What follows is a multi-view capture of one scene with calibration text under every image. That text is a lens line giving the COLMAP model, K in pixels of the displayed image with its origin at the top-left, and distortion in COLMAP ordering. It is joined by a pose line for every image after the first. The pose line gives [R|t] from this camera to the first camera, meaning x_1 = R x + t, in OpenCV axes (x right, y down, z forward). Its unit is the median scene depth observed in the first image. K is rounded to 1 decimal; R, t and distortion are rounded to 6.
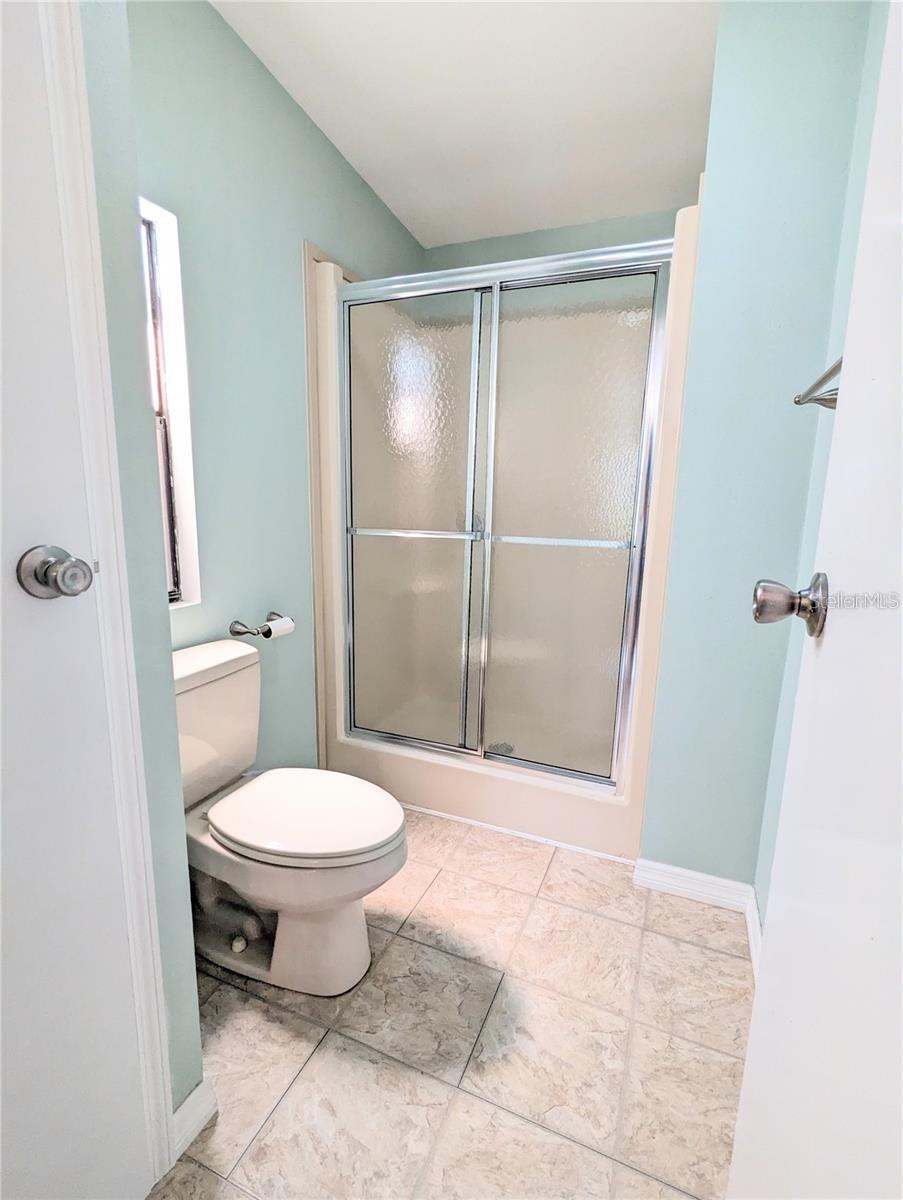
lens RADIAL K [[570.8, 0, 448.7], [0, 570.8, 593.0], [0, 0, 1]] dist [-0.000259, 0.001286]
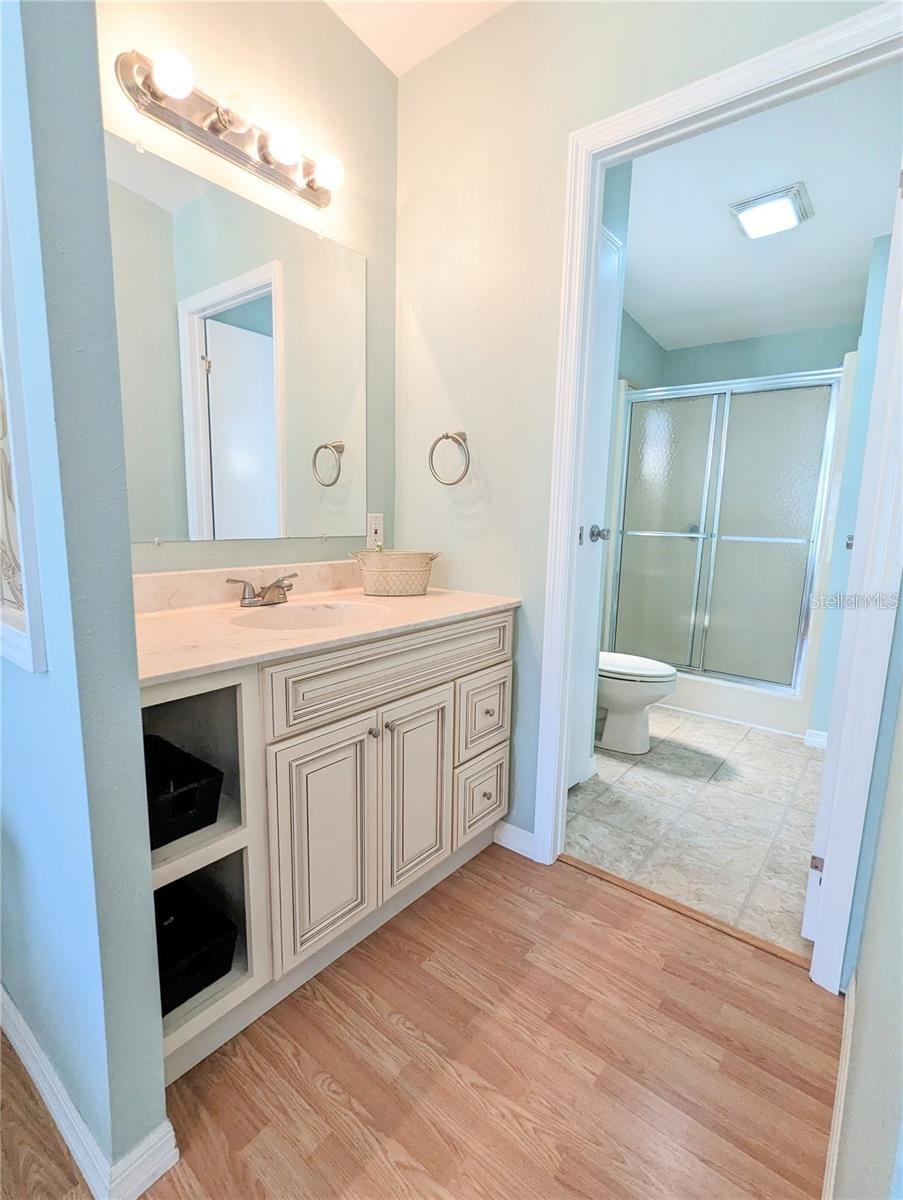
lens RADIAL K [[570.8, 0, 448.3], [0, 570.8, 596.8], [0, 0, 1]] dist [-0.000259, 0.001286]
pose [[0.962299, 0.041693, -0.268778, -0.279702], [-0.048293, 0.998671, -0.017987, 0.184409], [0.267671, 0.030289, 0.963034, -1.017674]]
